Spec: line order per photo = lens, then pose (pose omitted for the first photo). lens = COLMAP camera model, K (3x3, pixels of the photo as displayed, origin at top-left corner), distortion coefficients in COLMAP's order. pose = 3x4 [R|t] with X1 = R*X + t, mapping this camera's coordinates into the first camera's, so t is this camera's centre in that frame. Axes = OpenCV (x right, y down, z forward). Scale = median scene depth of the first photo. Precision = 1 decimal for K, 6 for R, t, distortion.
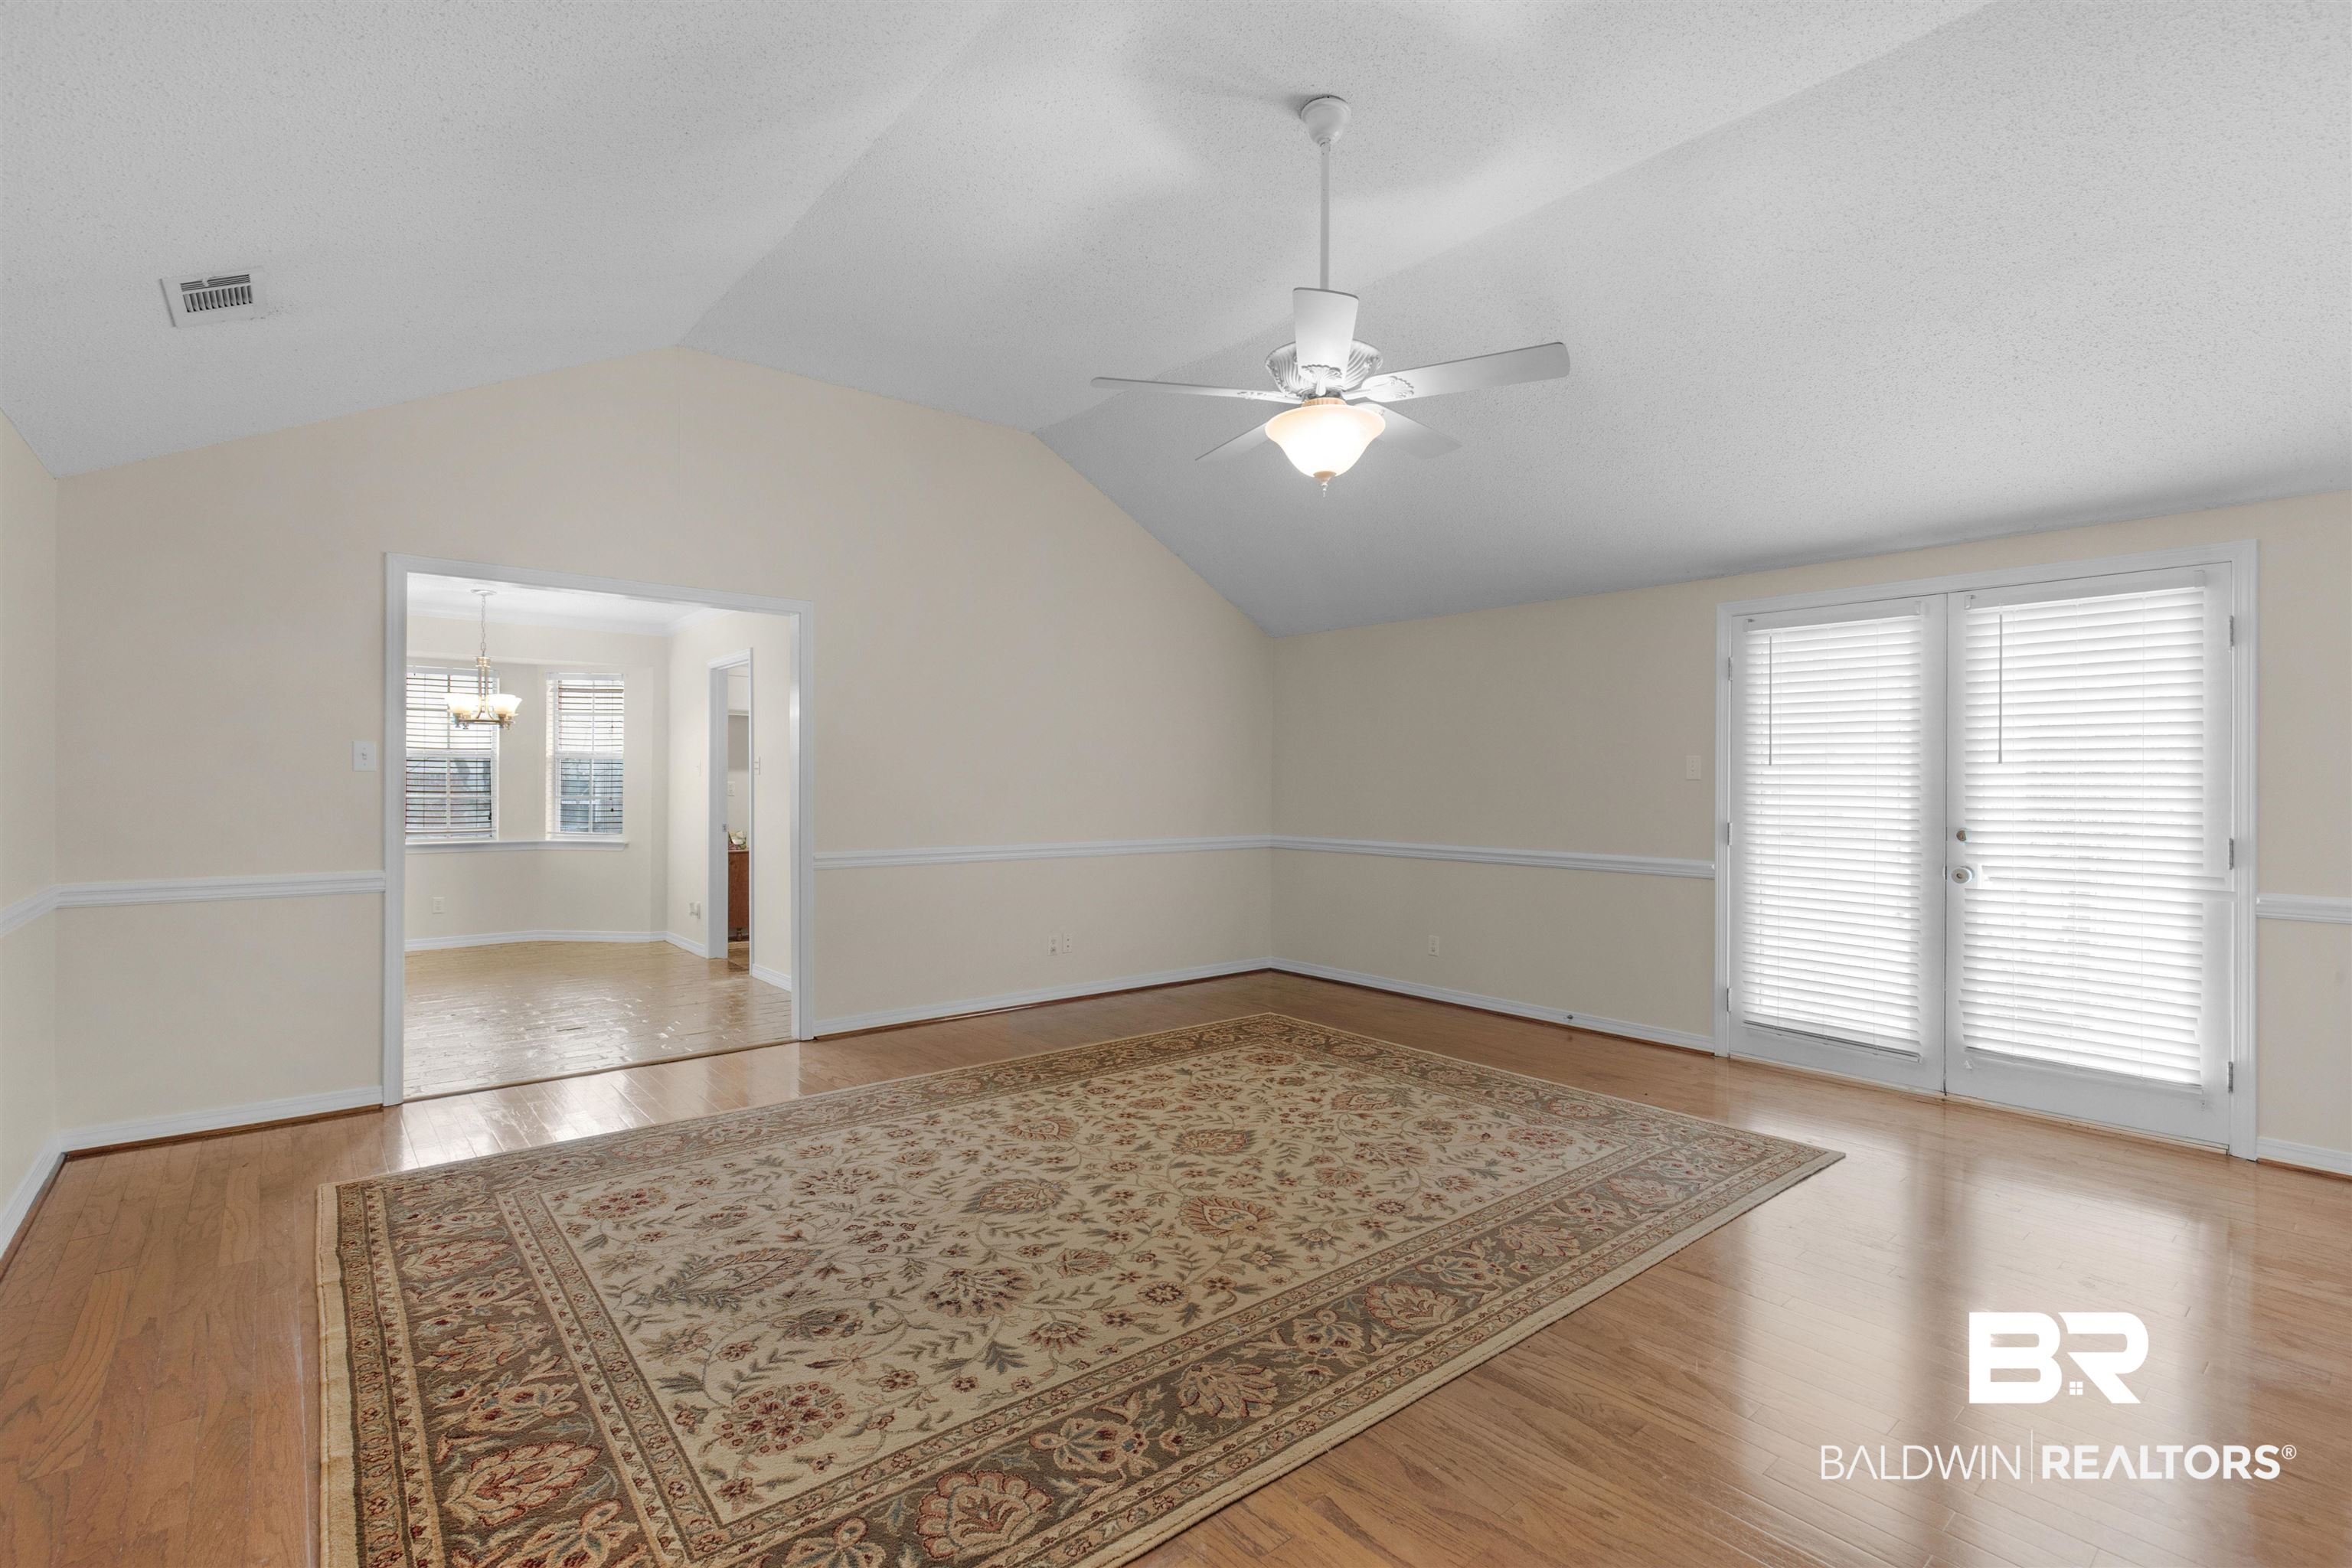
lens RADIAL K [[1060.0, 0, 1193.1], [0, 1060.0, 781.1], [0, 0, 1]] dist [0.011775, -0.000022]
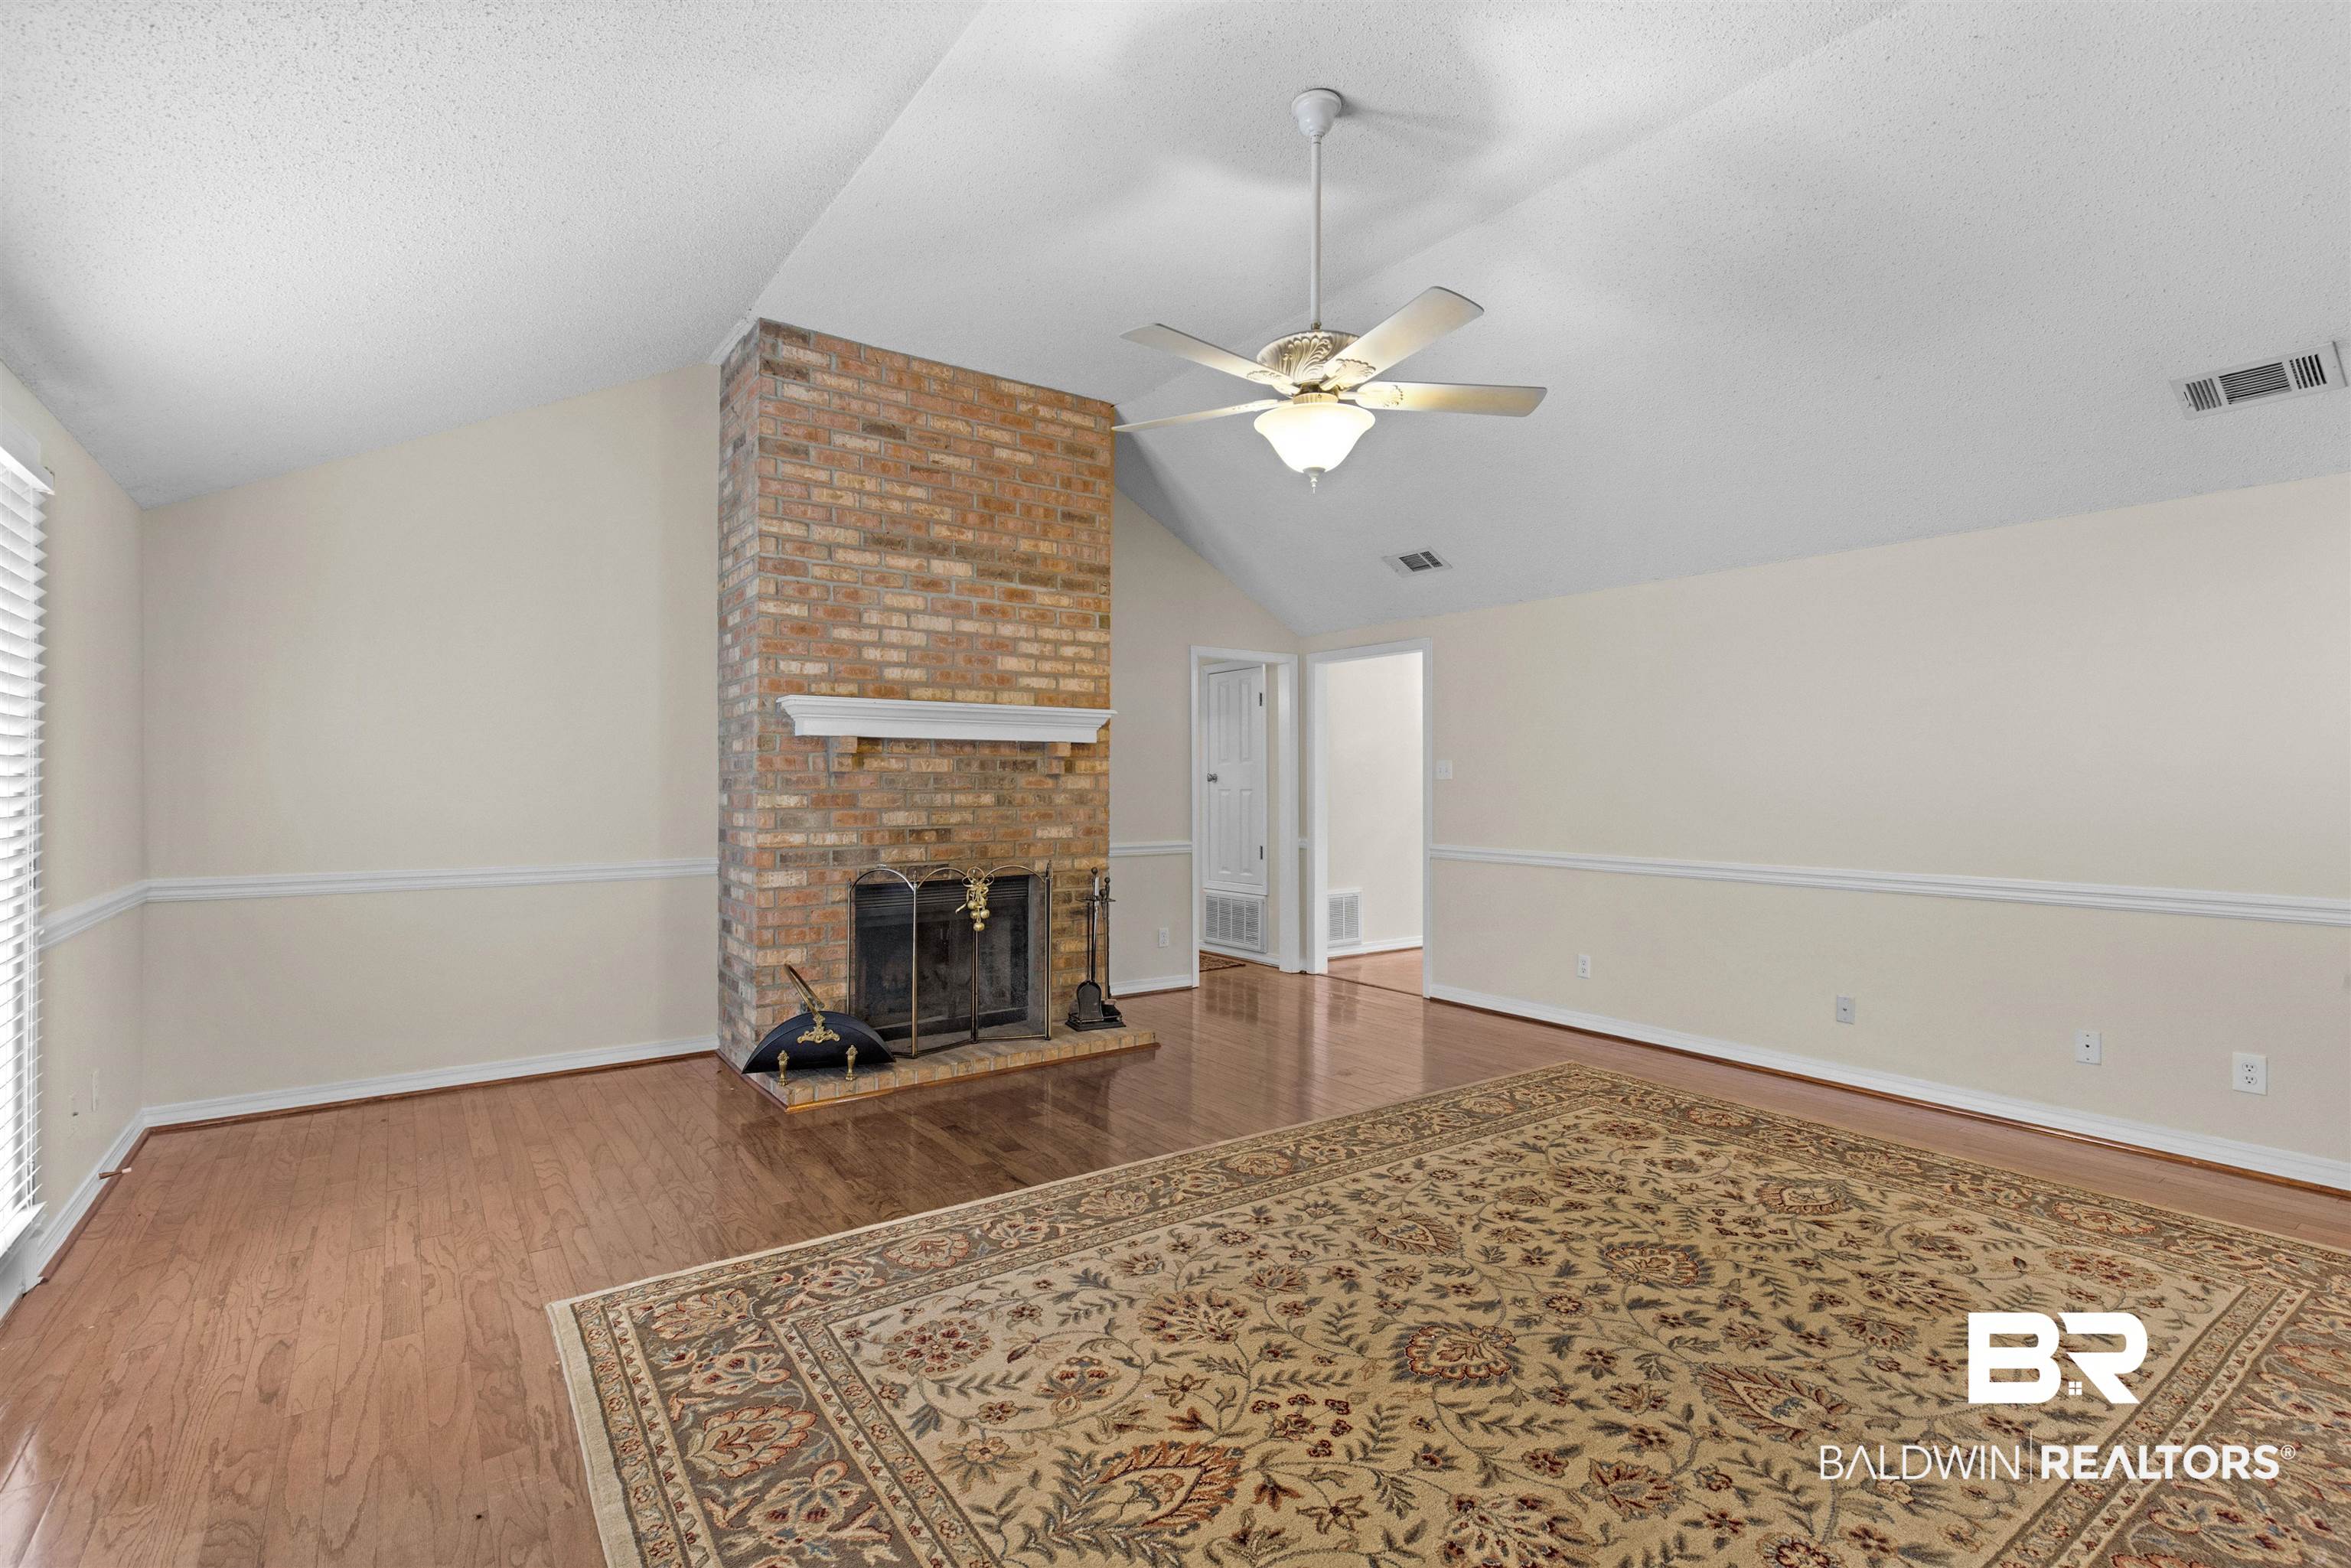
lens RADIAL K [[1059.5, 0, 1192.6], [0, 1059.5, 781.1], [0, 0, 1]] dist [0.011775, -0.000022]
pose [[-0.997047, -0.009153, 0.076250, 0.157044], [-0.009348, 0.999954, -0.002194, -0.000871], [-0.076227, -0.002900, -0.997086, 1.963525]]
